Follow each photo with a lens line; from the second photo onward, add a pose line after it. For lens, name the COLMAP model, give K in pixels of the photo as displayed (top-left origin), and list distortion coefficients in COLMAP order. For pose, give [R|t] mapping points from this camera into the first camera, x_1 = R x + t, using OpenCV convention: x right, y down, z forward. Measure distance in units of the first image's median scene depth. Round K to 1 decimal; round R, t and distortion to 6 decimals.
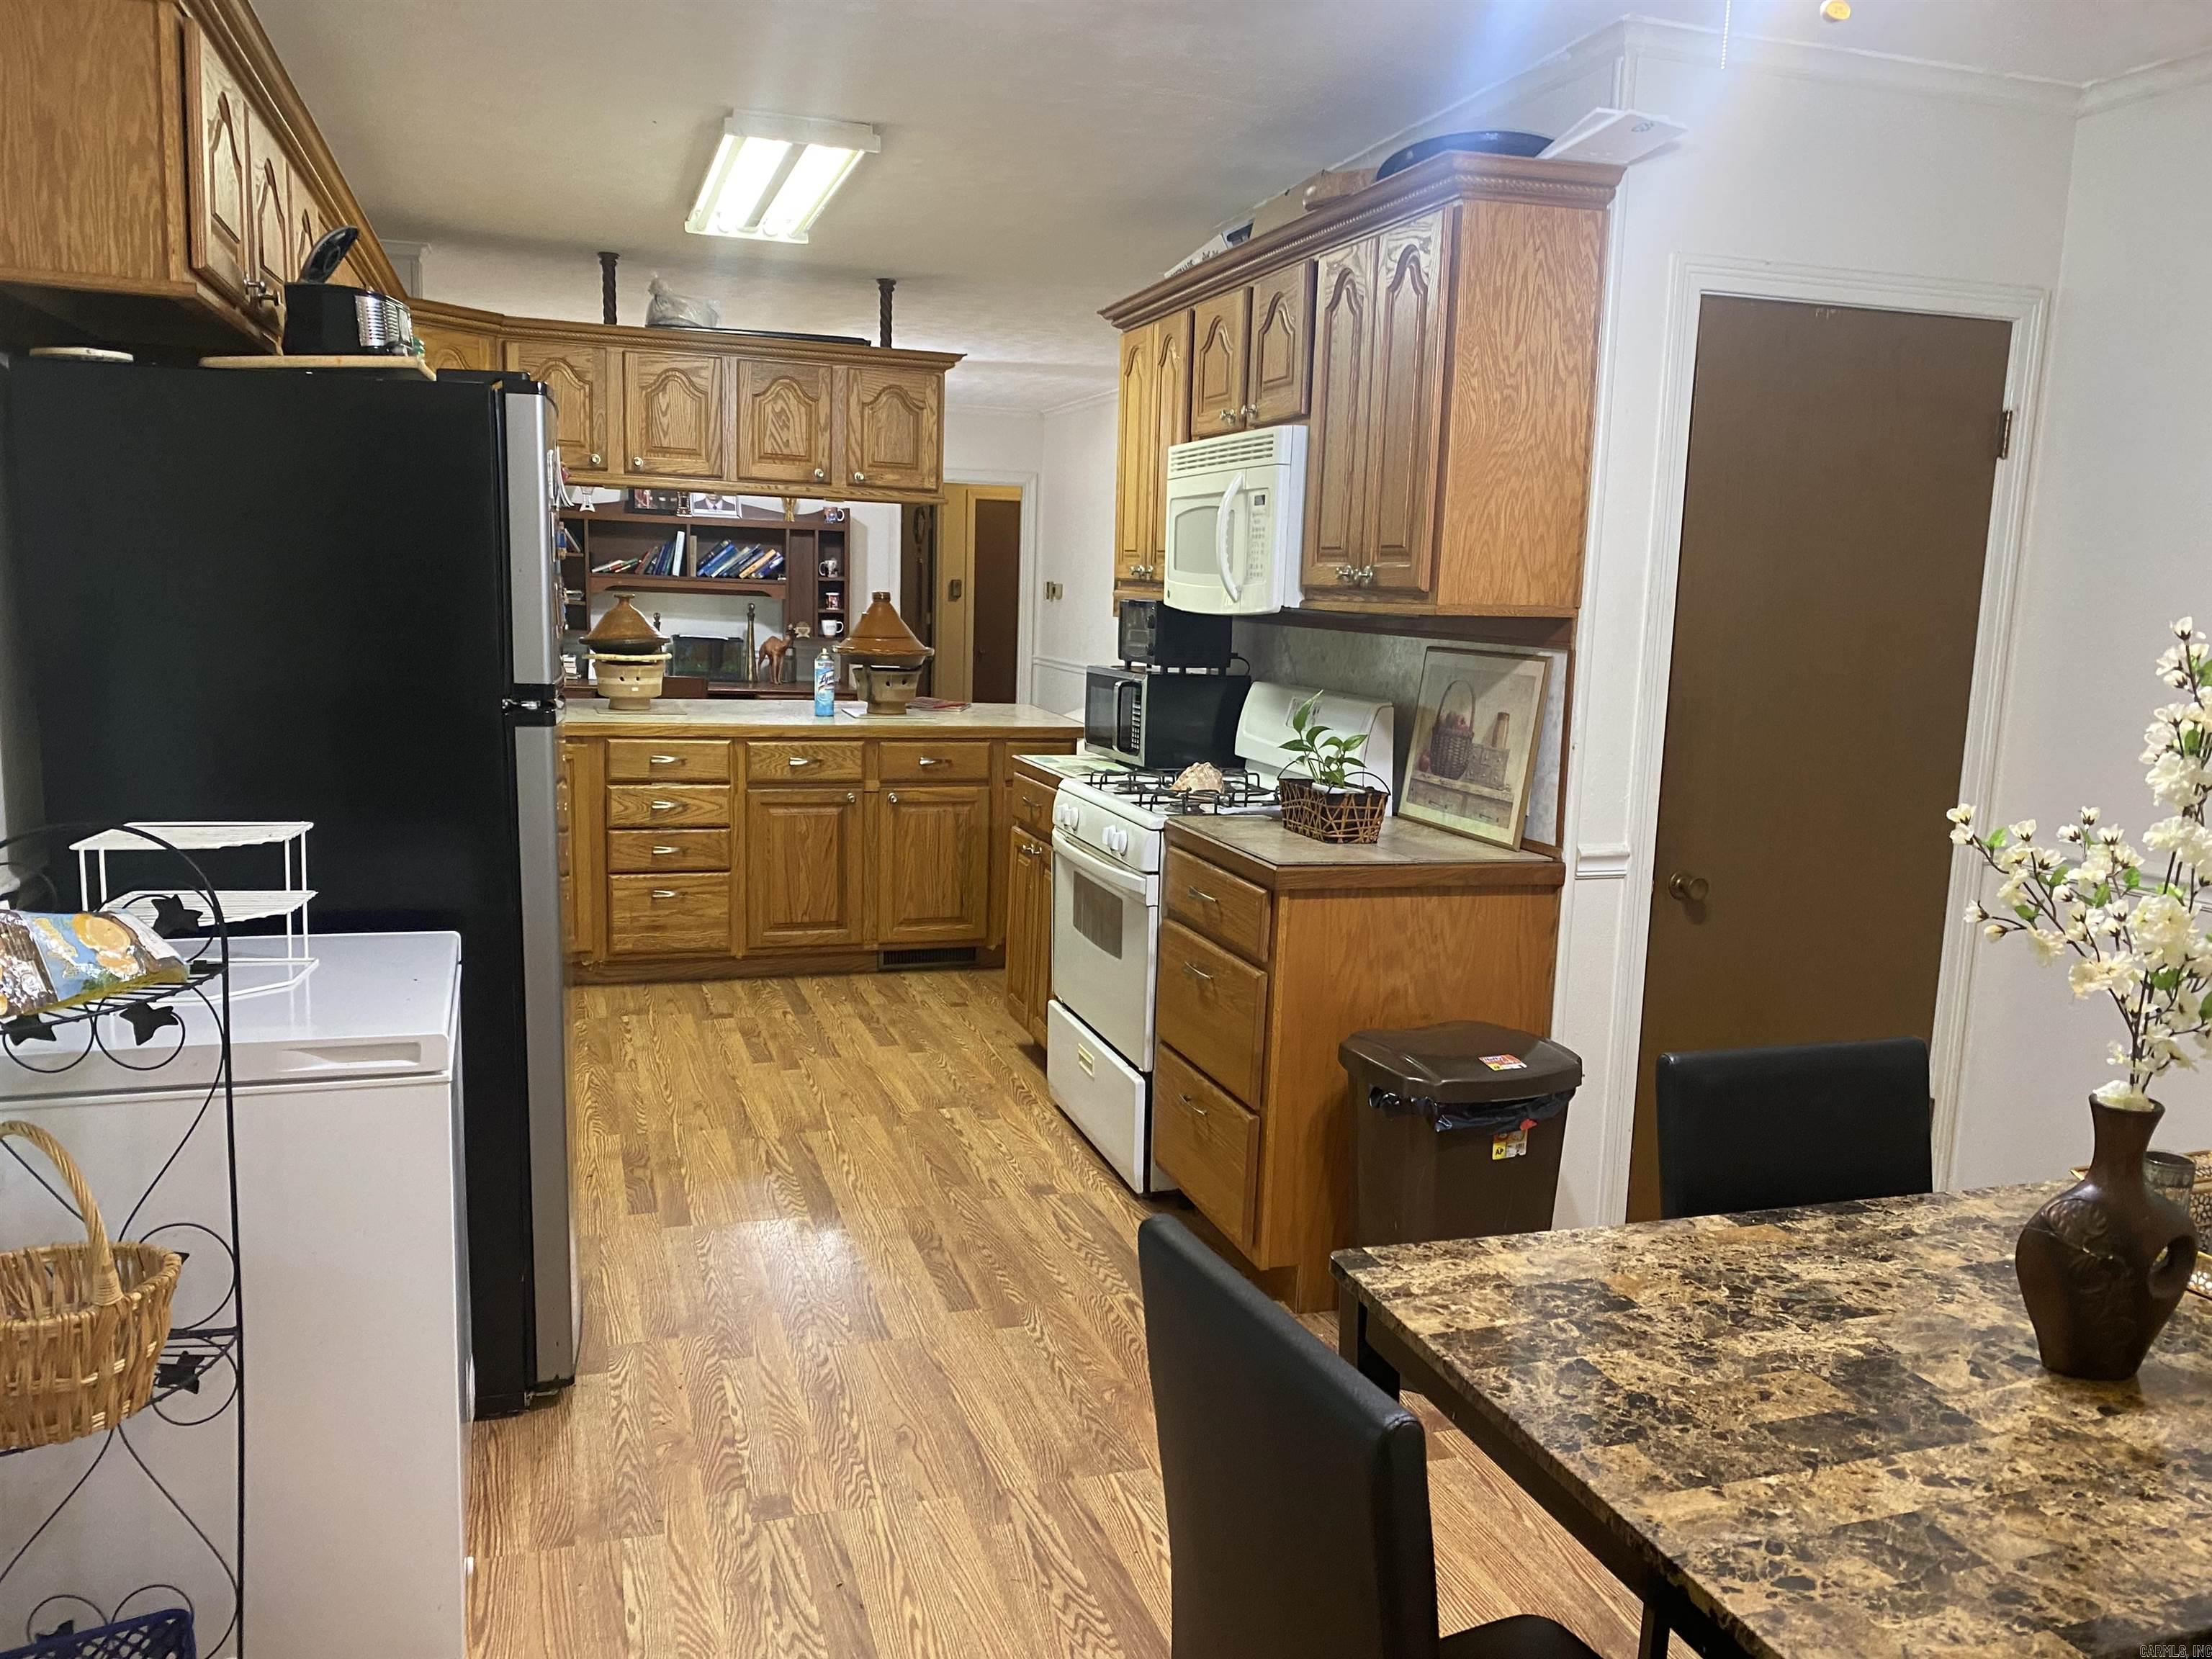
lens RADIAL K [[1712.9, 0, 1109.9], [0, 1712.9, 829.1], [0, 0, 1]] dist [-0.004997, -0.003651]
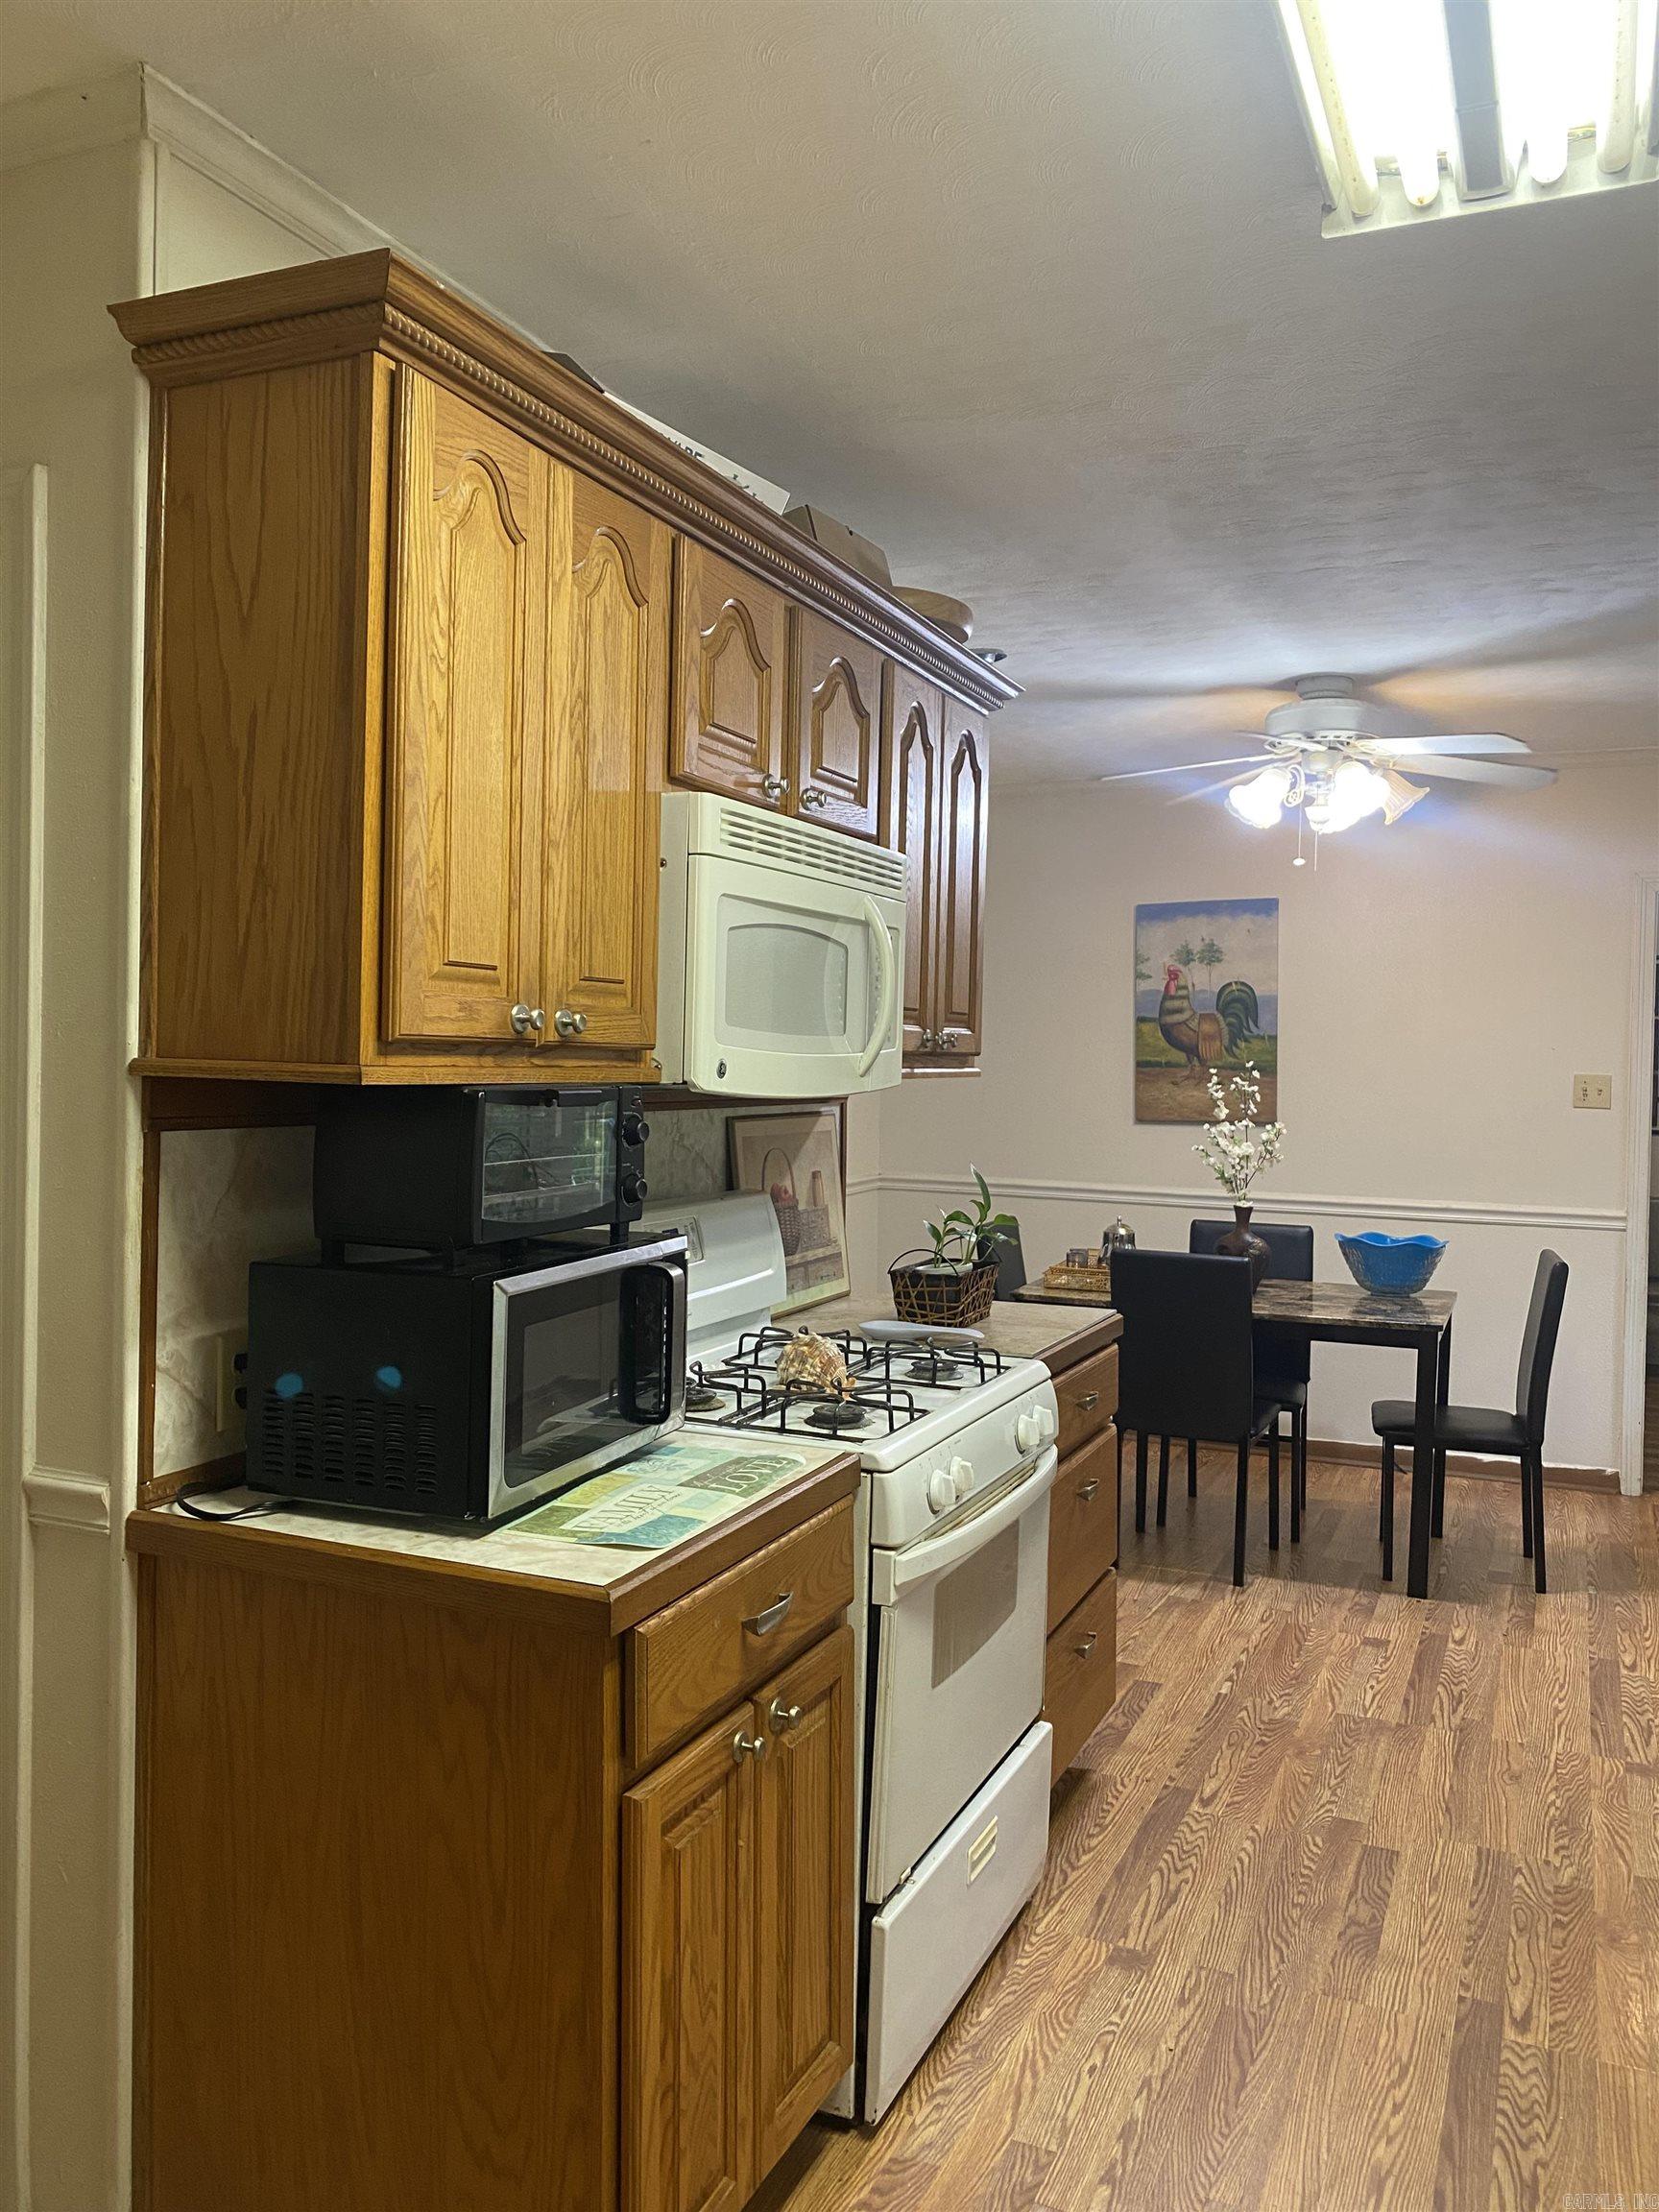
lens RADIAL K [[1712.9, 0, 836.7], [0, 1712.9, 1102.5], [0, 0, 1]] dist [-0.004997, -0.003651]
pose [[-0.753845, -0.061618, 0.654156, -0.413468], [0.056229, 0.985891, 0.157664, -0.258276], [-0.654641, 0.155637, -0.739744, 1.699433]]
